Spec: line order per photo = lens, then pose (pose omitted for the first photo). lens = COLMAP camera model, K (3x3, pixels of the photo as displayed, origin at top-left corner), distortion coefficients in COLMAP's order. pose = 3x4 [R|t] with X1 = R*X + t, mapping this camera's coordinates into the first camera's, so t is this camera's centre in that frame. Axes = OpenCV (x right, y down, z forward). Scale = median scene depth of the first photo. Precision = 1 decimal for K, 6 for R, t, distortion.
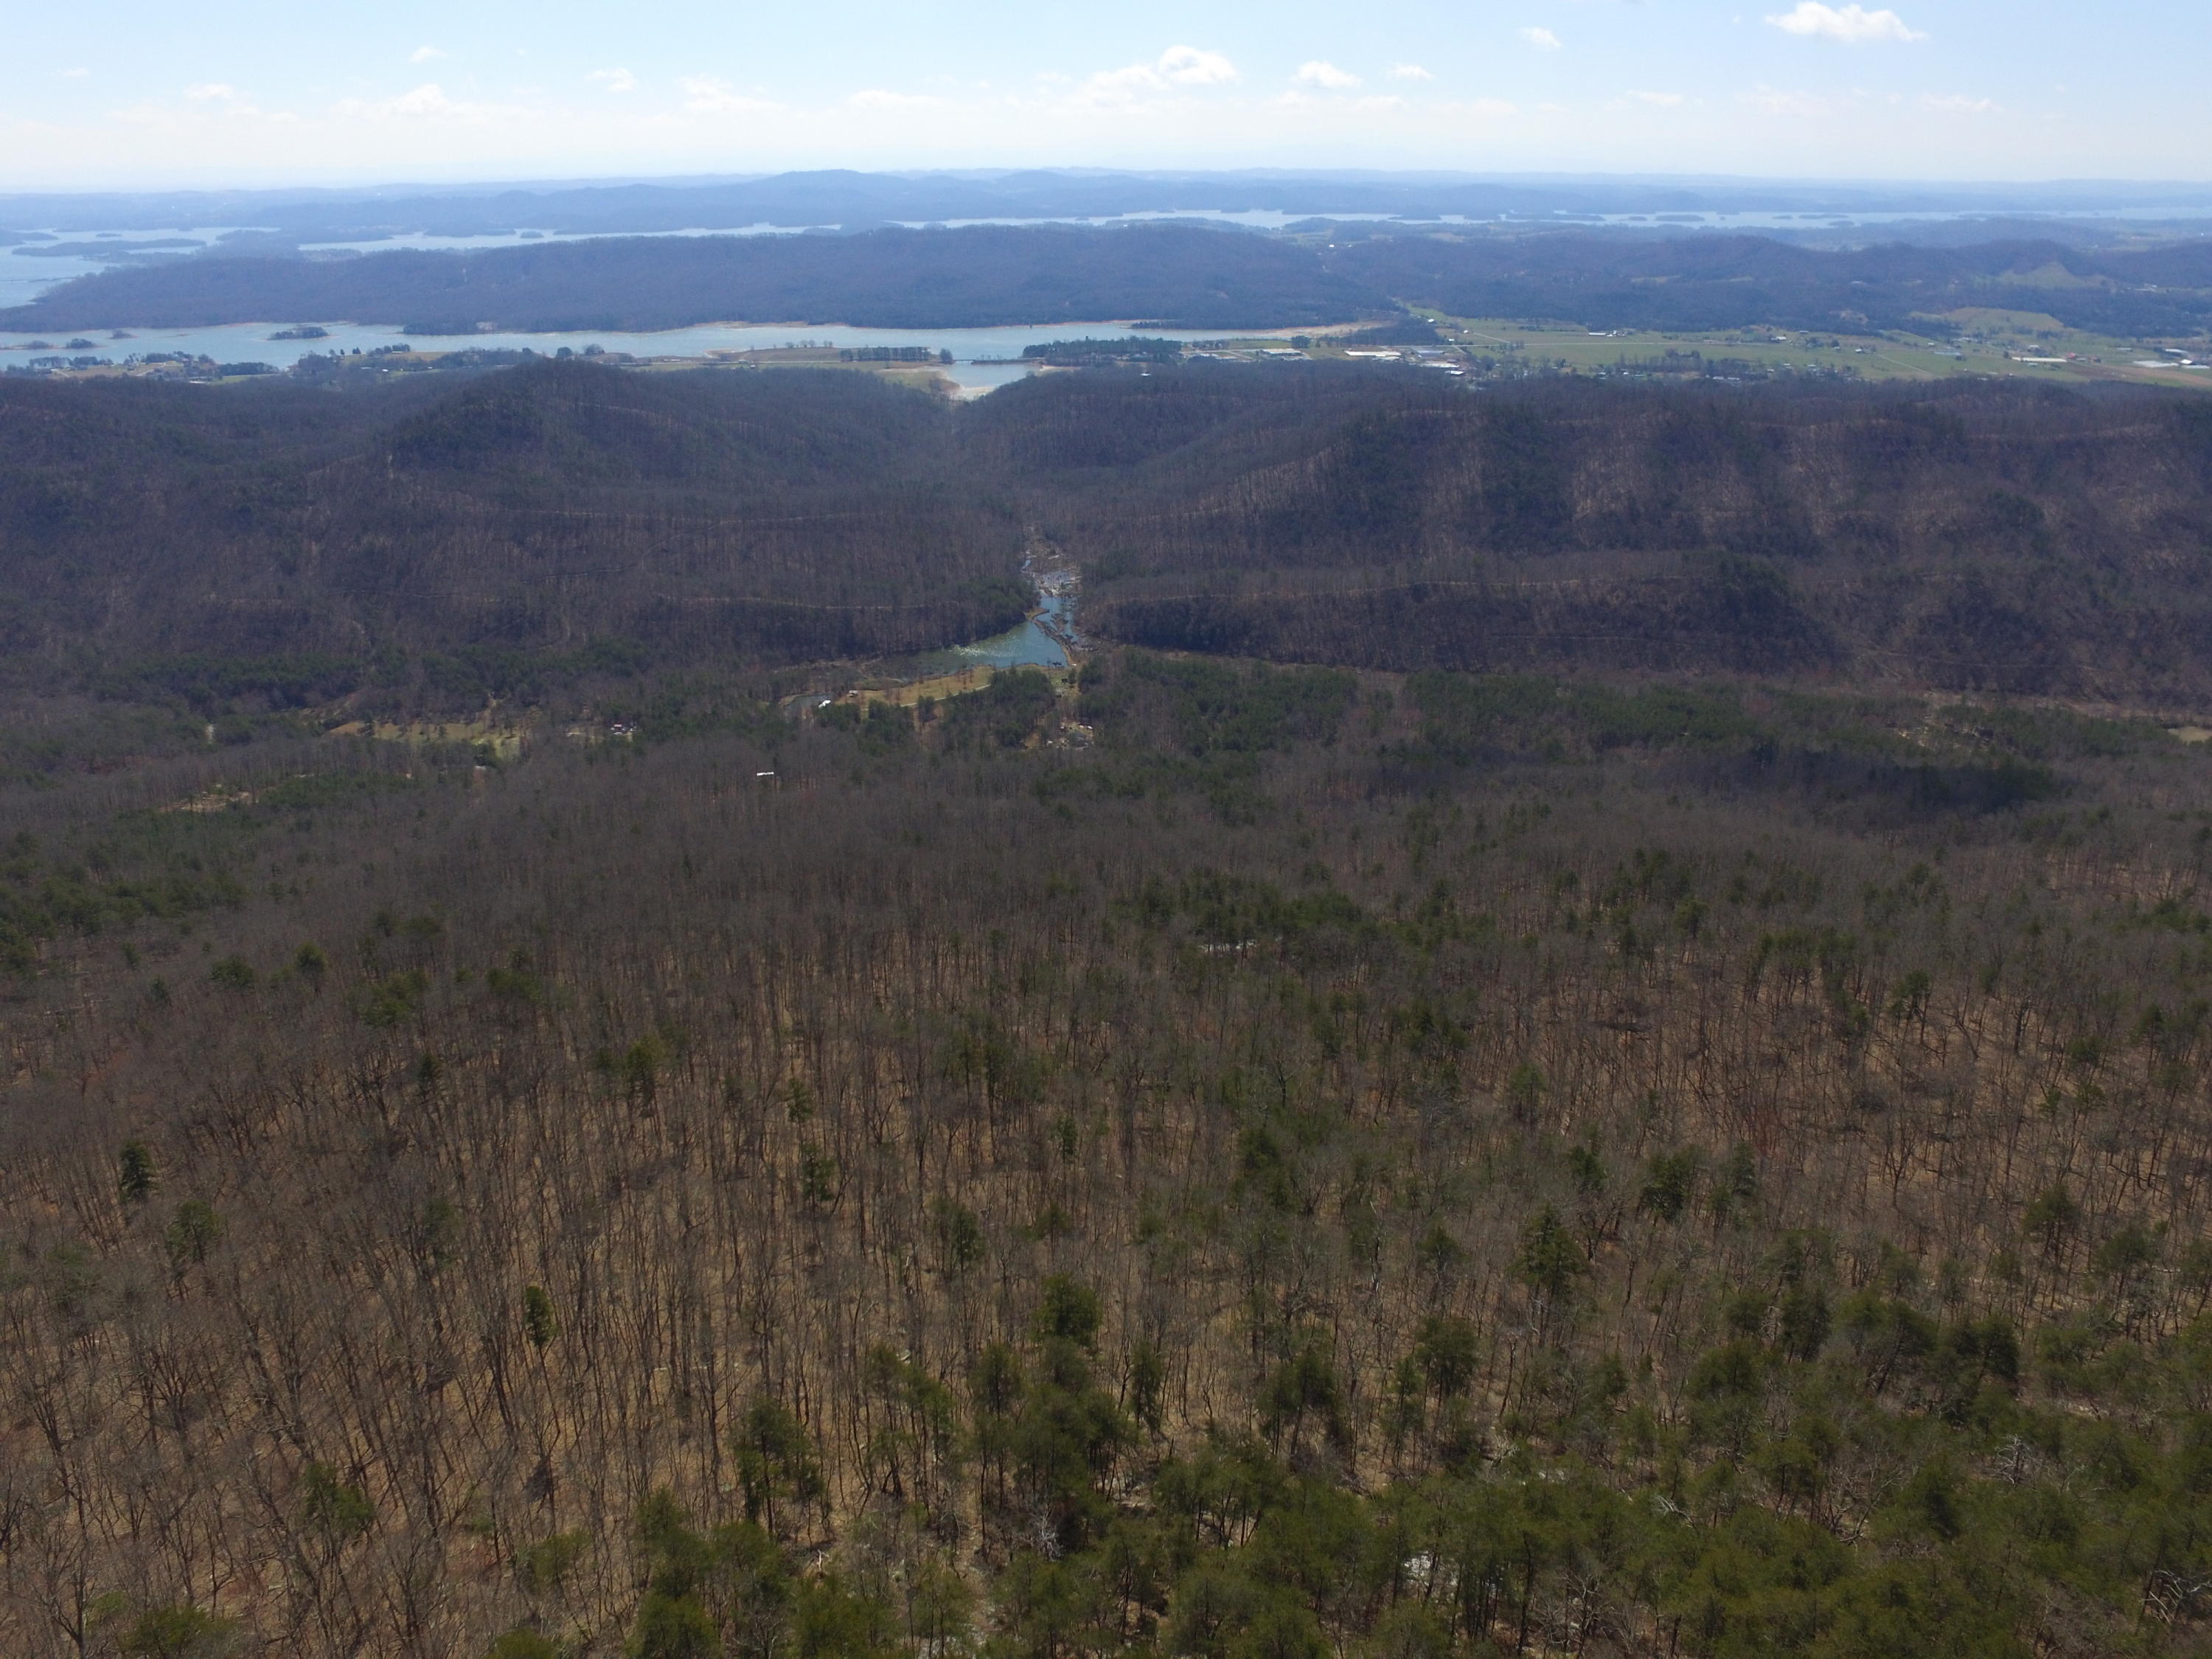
lens RADIAL K [[1482.9, 0, 1107.6], [0, 1482.9, 814.1], [0, 0, 1]] dist [-0.127412, 0.091968]
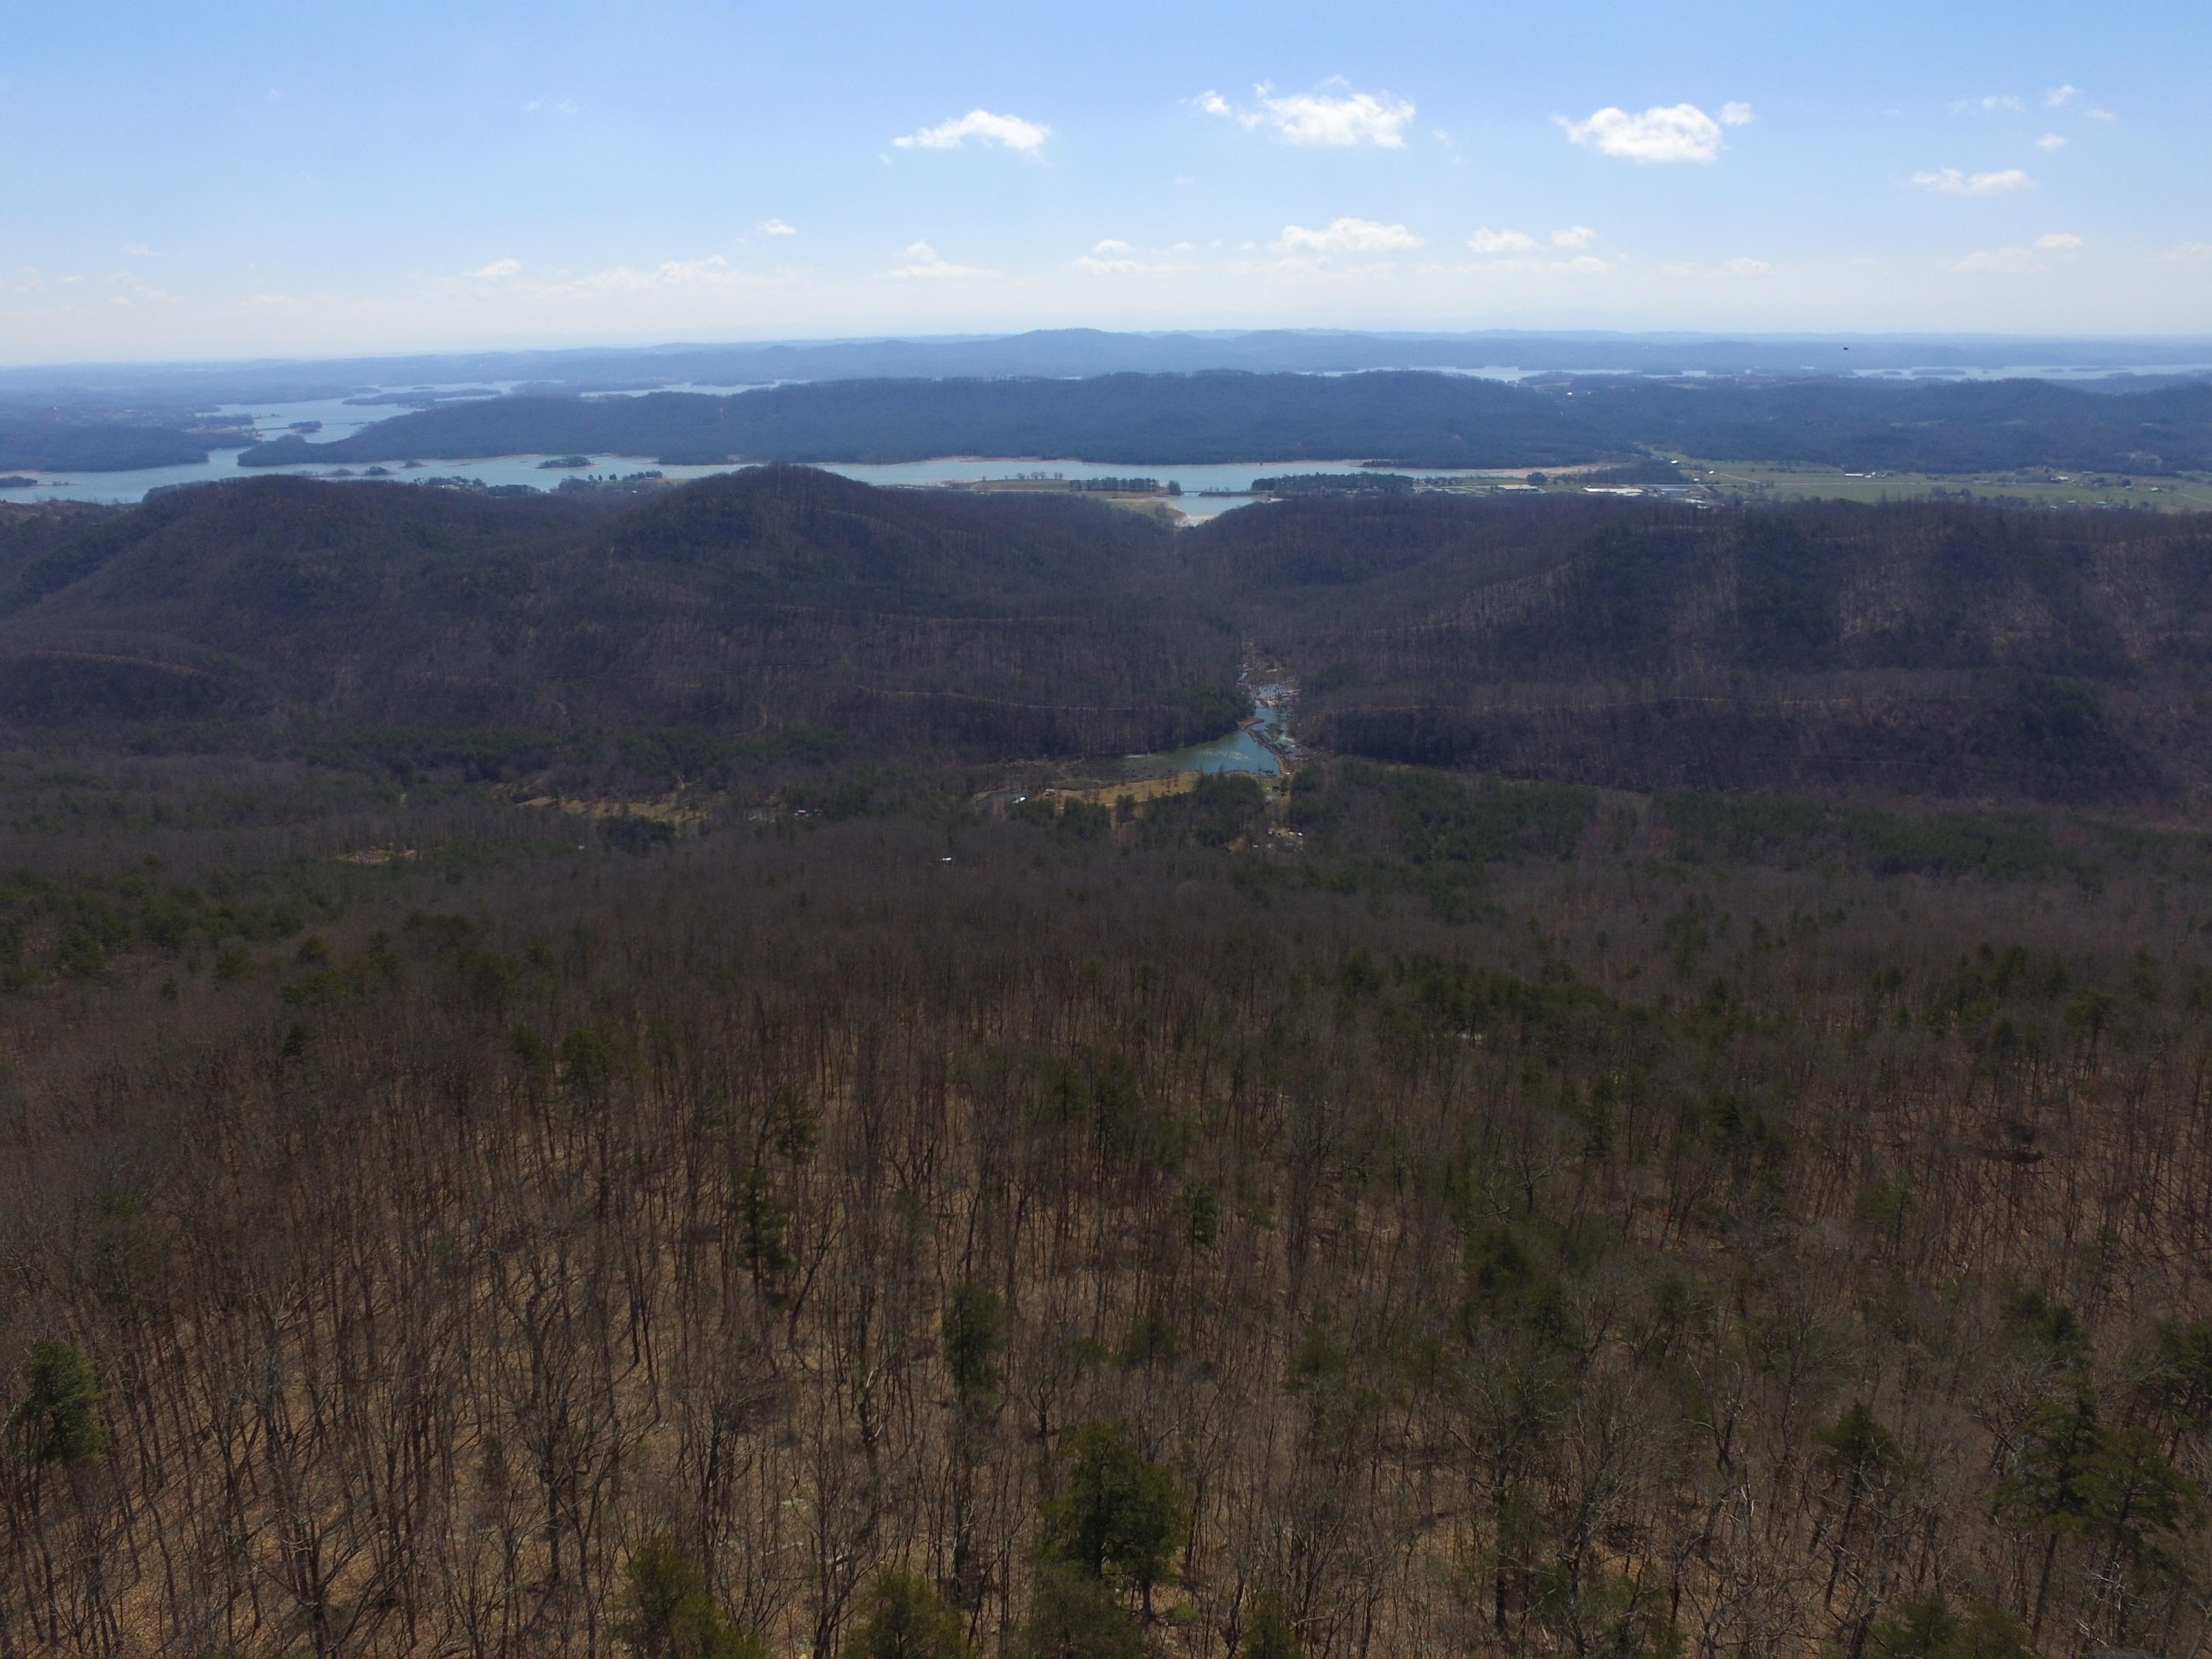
lens RADIAL K [[1482.9, 0, 1107.6], [0, 1482.9, 814.1], [0, 0, 1]] dist [-0.127412, 0.091968]
pose [[0.988324, 0.037802, -0.147604, 0.004044], [-0.052645, 0.993795, -0.097984, 0.021212], [0.142984, 0.104610, 0.984181, 0.066815]]
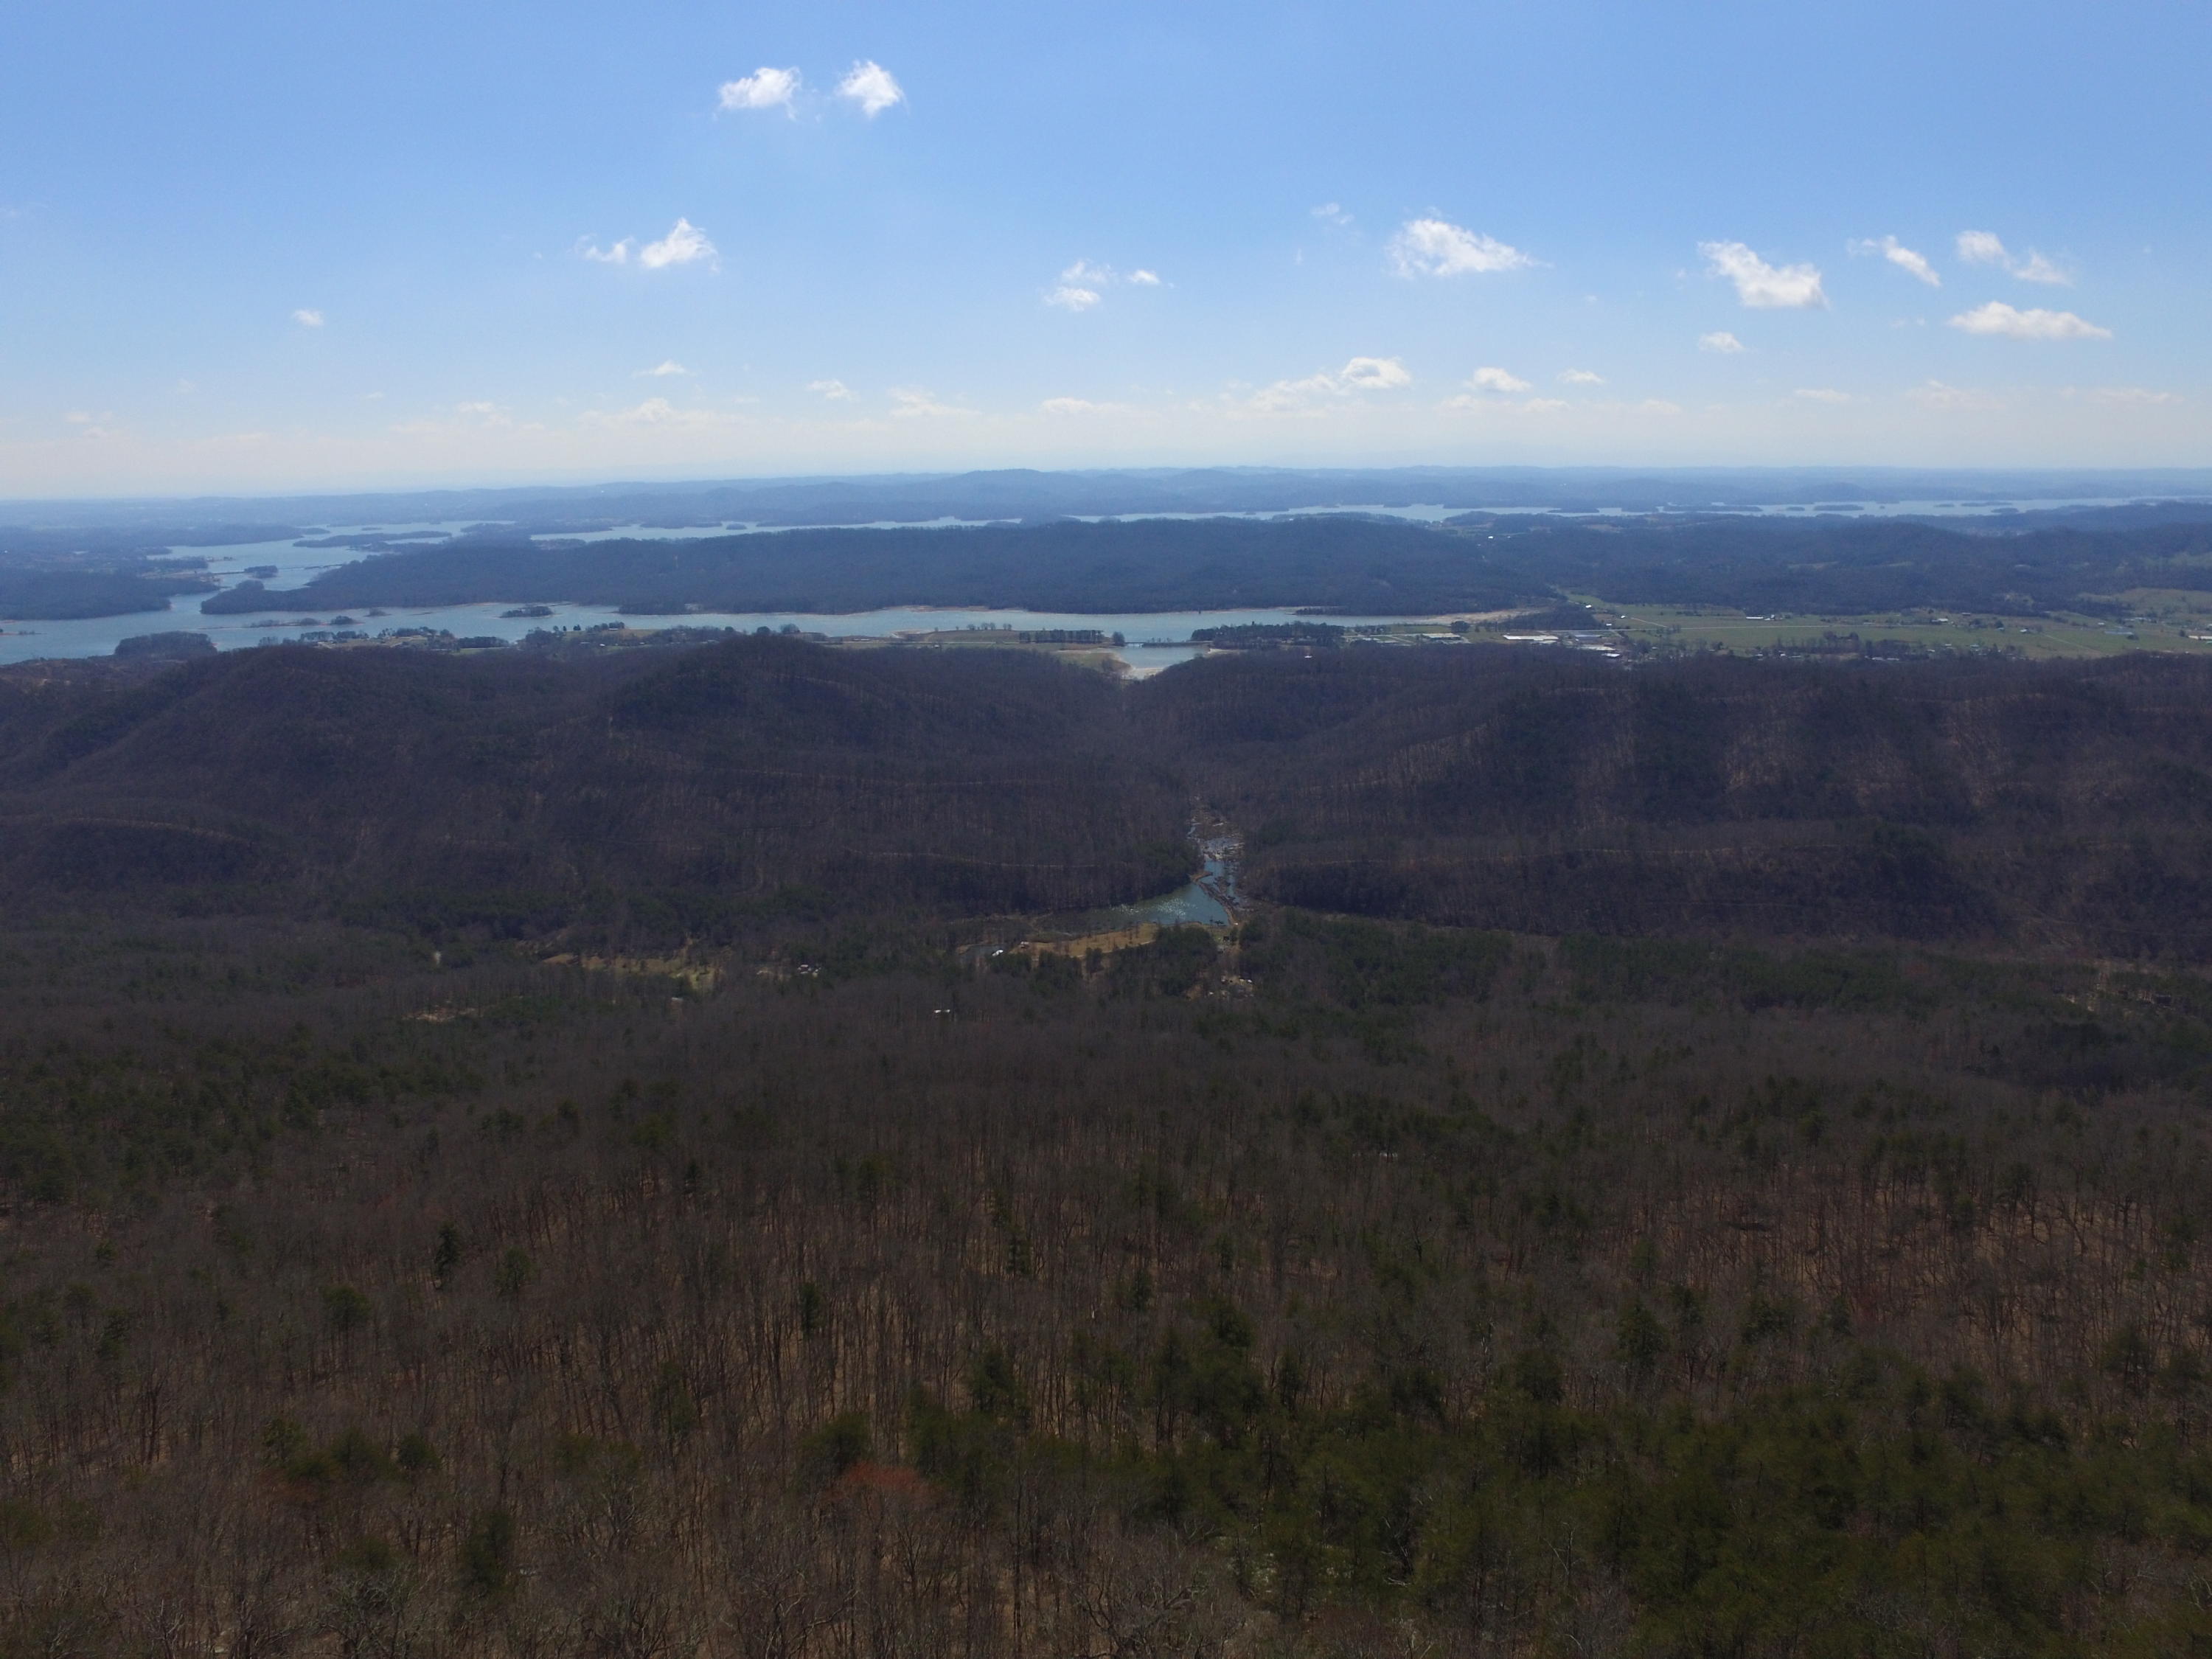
lens RADIAL K [[1482.9, 0, 1107.6], [0, 1482.9, 814.1], [0, 0, 1]] dist [-0.127412, 0.091968]
pose [[0.993914, 0.014057, -0.109262, 0.000359], [-0.034206, 0.982181, -0.184797, 0.018232], [0.104717, 0.187410, 0.976684, -0.039033]]
